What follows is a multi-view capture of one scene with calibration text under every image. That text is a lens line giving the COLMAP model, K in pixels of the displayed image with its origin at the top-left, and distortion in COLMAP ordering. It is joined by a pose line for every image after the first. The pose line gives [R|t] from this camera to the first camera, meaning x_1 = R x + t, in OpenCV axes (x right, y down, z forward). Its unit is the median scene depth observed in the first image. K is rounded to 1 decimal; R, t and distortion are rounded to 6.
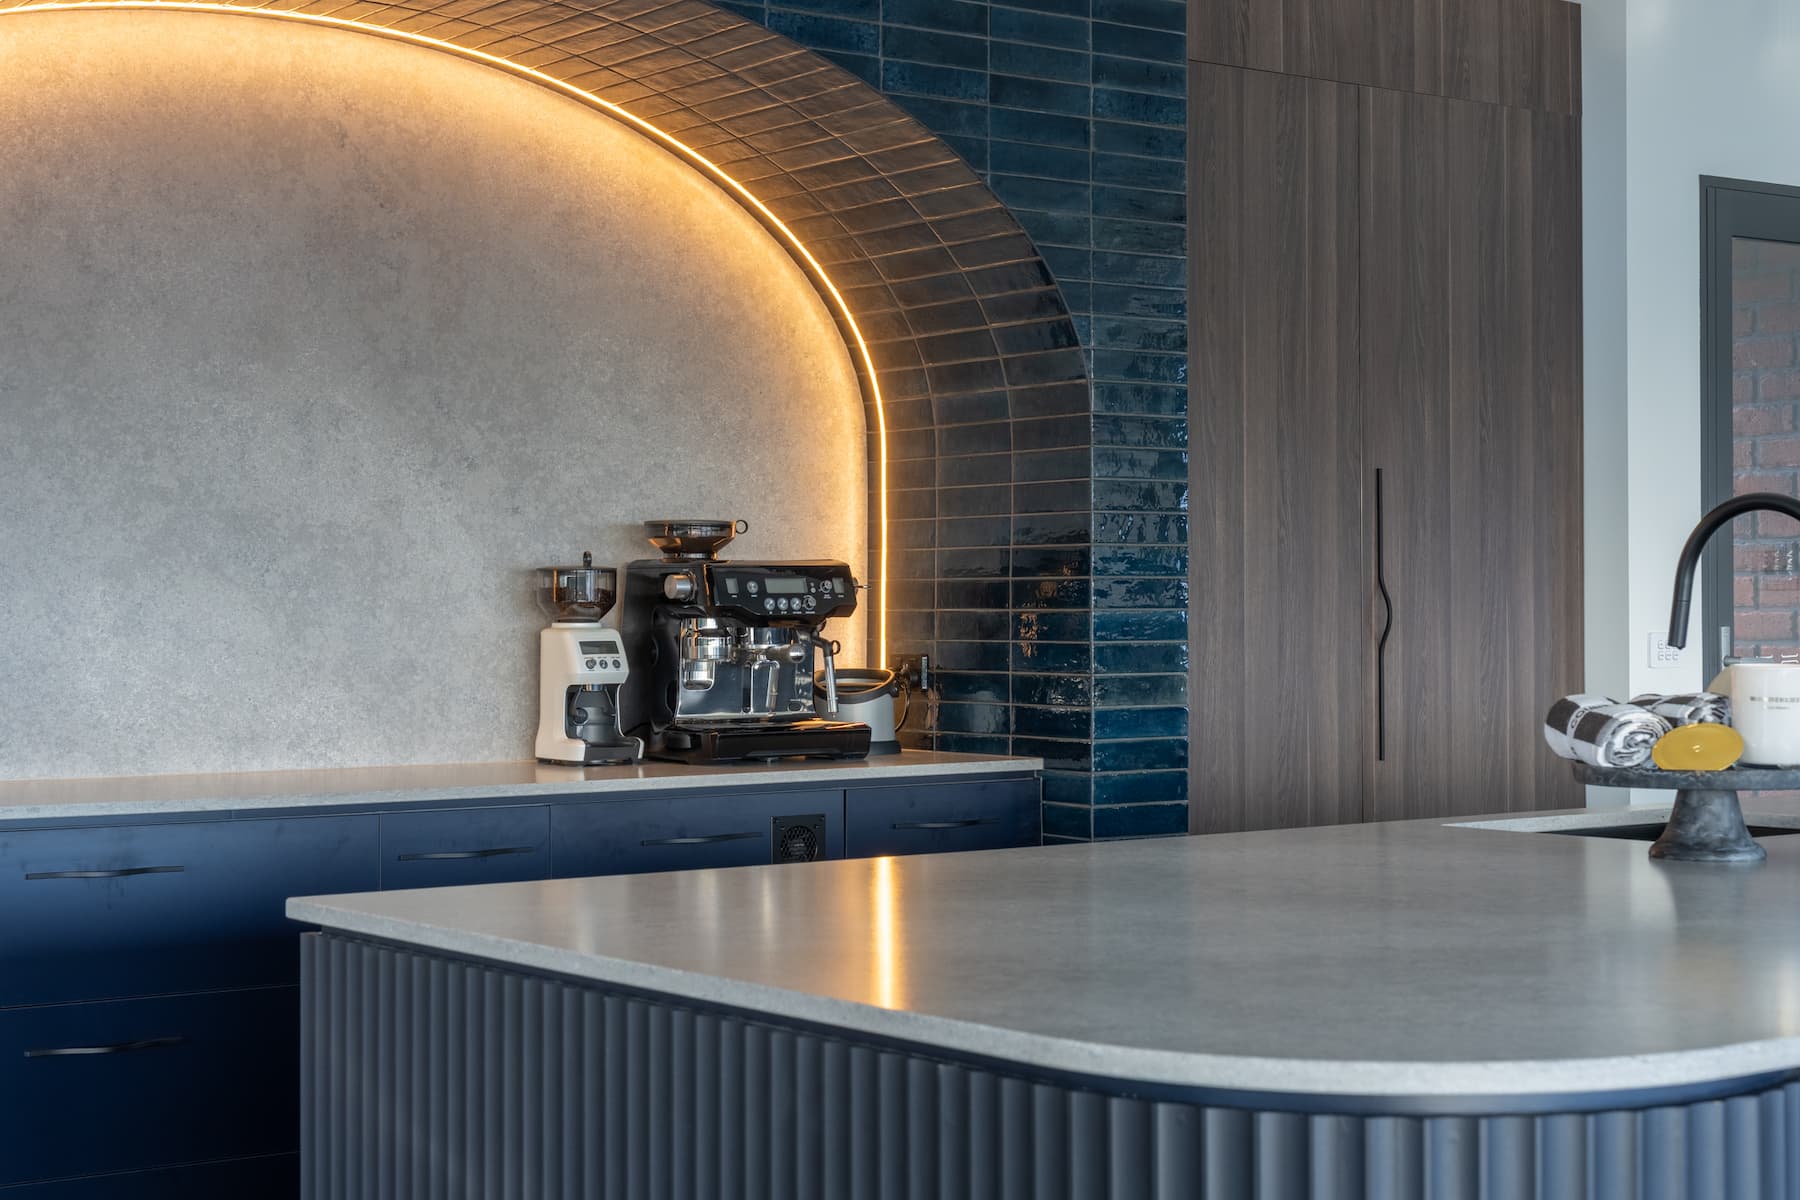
lens RADIAL K [[2971.5, 0, 900.0], [0, 2971.5, 600.0], [0, 0, 1]] dist [0.012575, -0.040408]
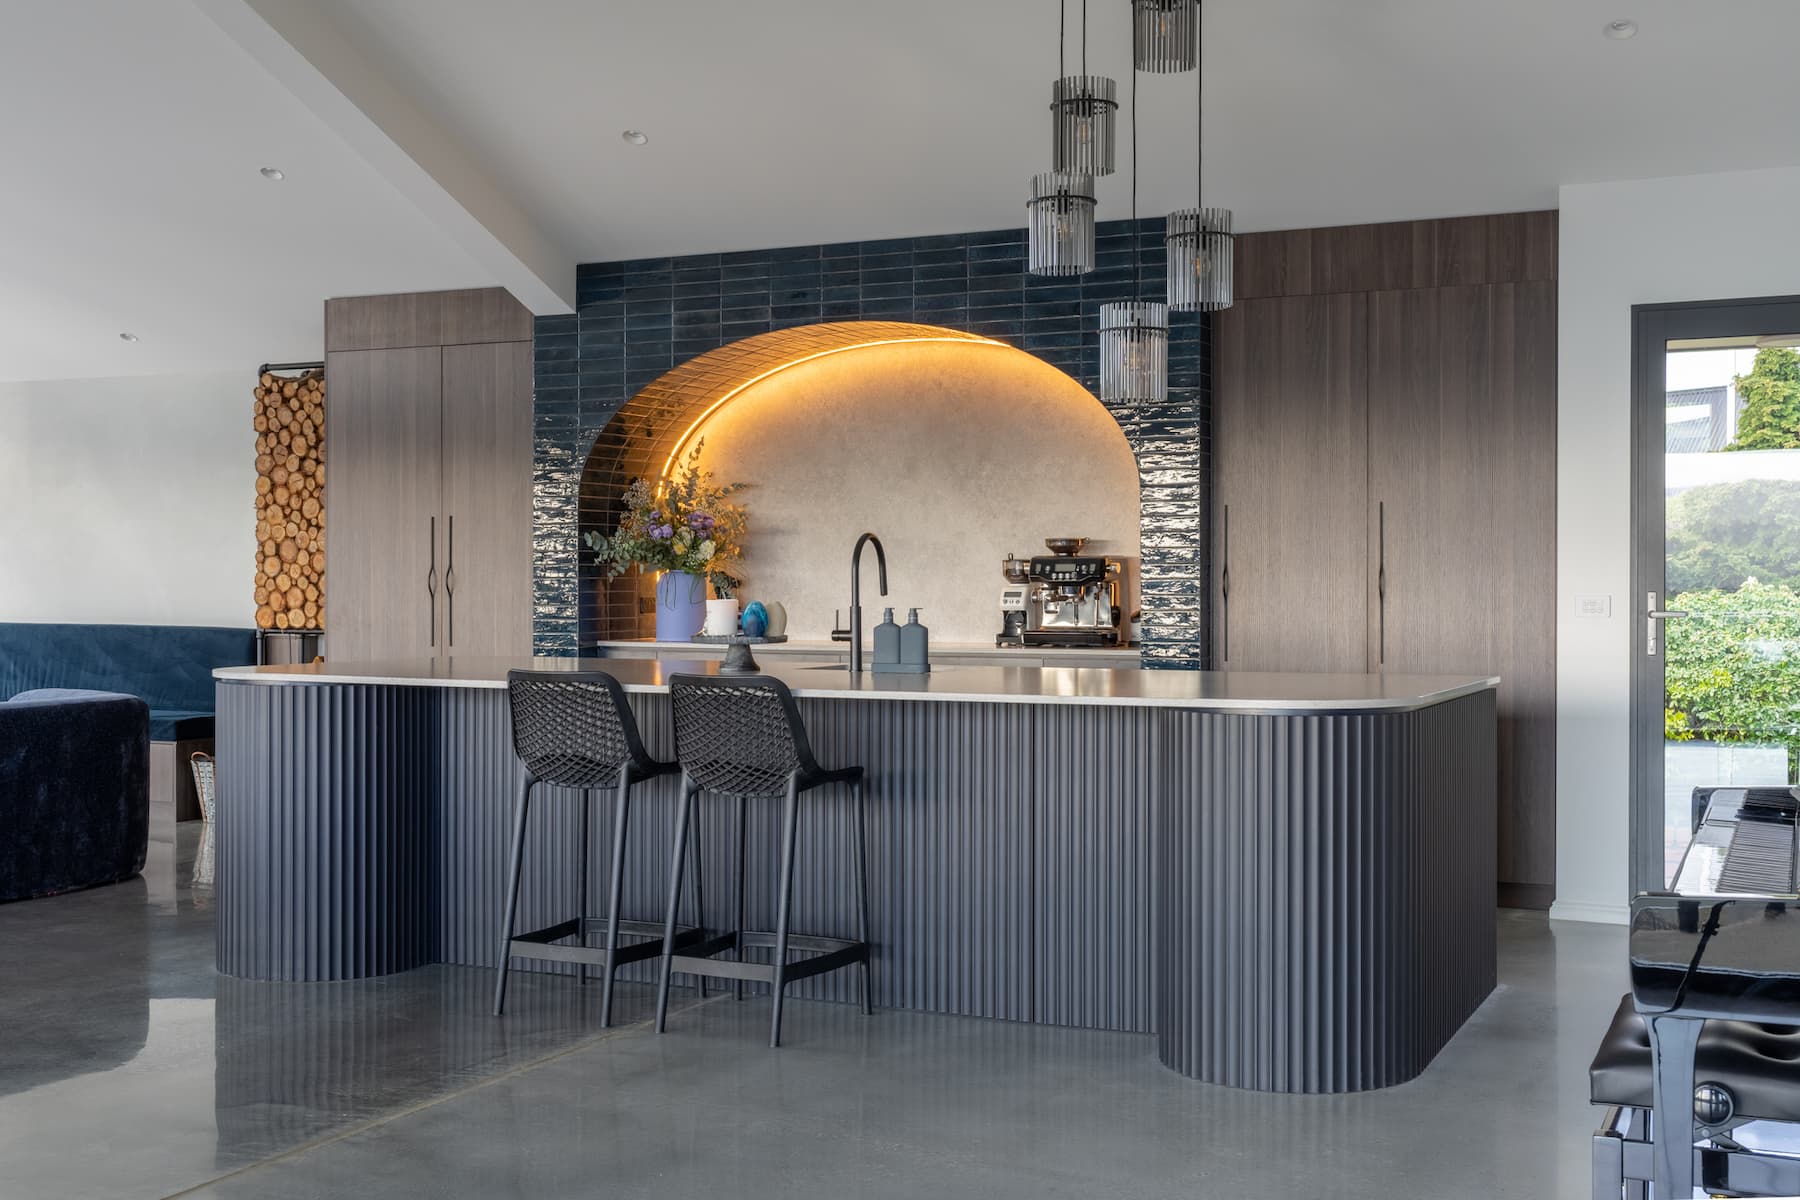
lens RADIAL K [[2971.5, 0, 900.0], [0, 2971.5, 600.0], [0, 0, 1]] dist [0.012575, -0.040408]
pose [[0.347238, 0.009446, -0.937730, 2.013926], [-0.000984, 0.999952, 0.009708, -0.002193], [0.937777, -0.002448, 0.347231, 0.114129]]
